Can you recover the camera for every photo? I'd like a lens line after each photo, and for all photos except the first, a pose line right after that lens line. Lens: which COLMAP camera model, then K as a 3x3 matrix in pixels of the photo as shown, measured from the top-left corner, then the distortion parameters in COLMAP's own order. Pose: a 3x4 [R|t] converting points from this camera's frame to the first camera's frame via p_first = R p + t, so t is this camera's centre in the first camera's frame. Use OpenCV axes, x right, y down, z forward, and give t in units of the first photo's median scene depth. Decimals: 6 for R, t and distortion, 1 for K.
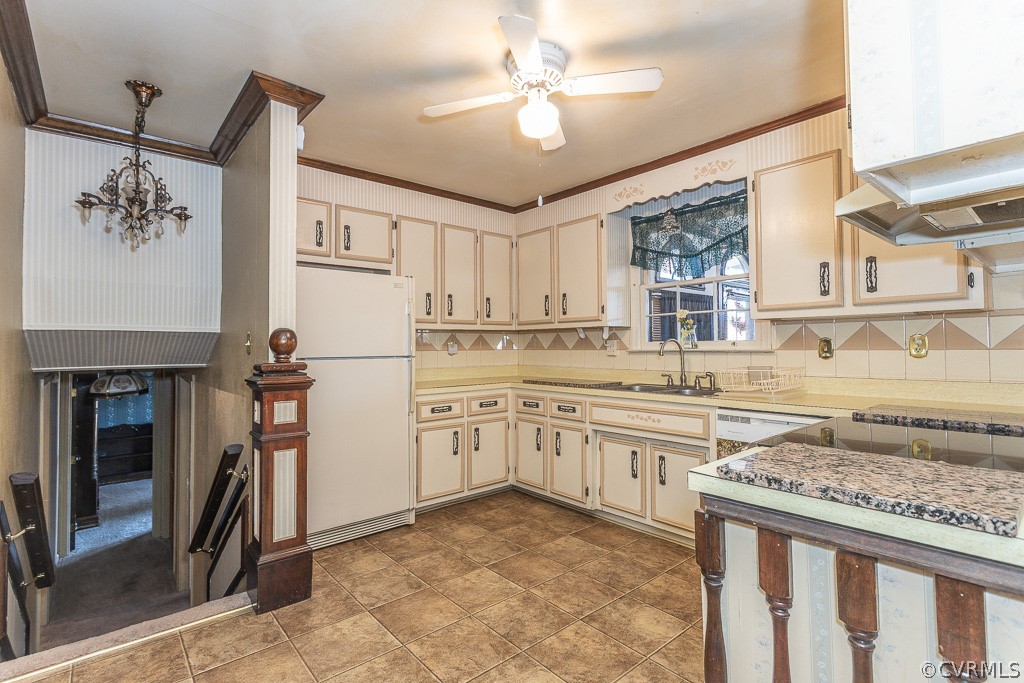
lens RADIAL K [[483.4, 0, 506.6], [0, 483.4, 332.2], [0, 0, 1]] dist [0.000122, -0.001496]
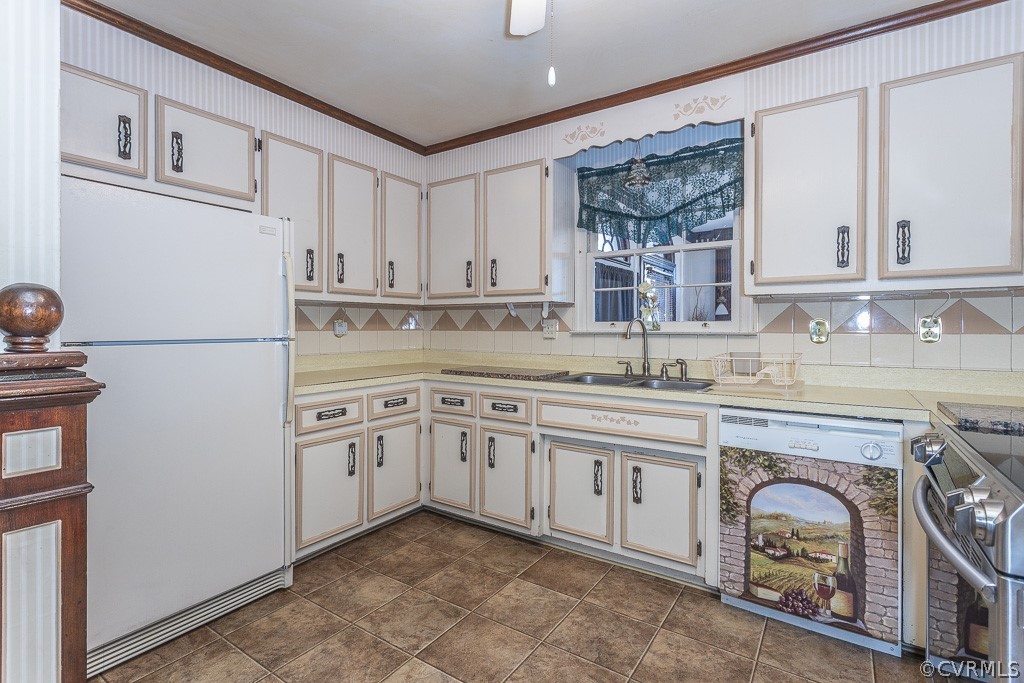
lens RADIAL K [[483.4, 0, 507.8], [0, 483.4, 328.8], [0, 0, 1]] dist [0.000122, -0.001496]
pose [[0.963154, 0.008050, 0.268829, -0.088775], [-0.016831, 0.999397, 0.030374, 0.011035], [-0.268422, -0.033780, 0.962709, 0.292255]]
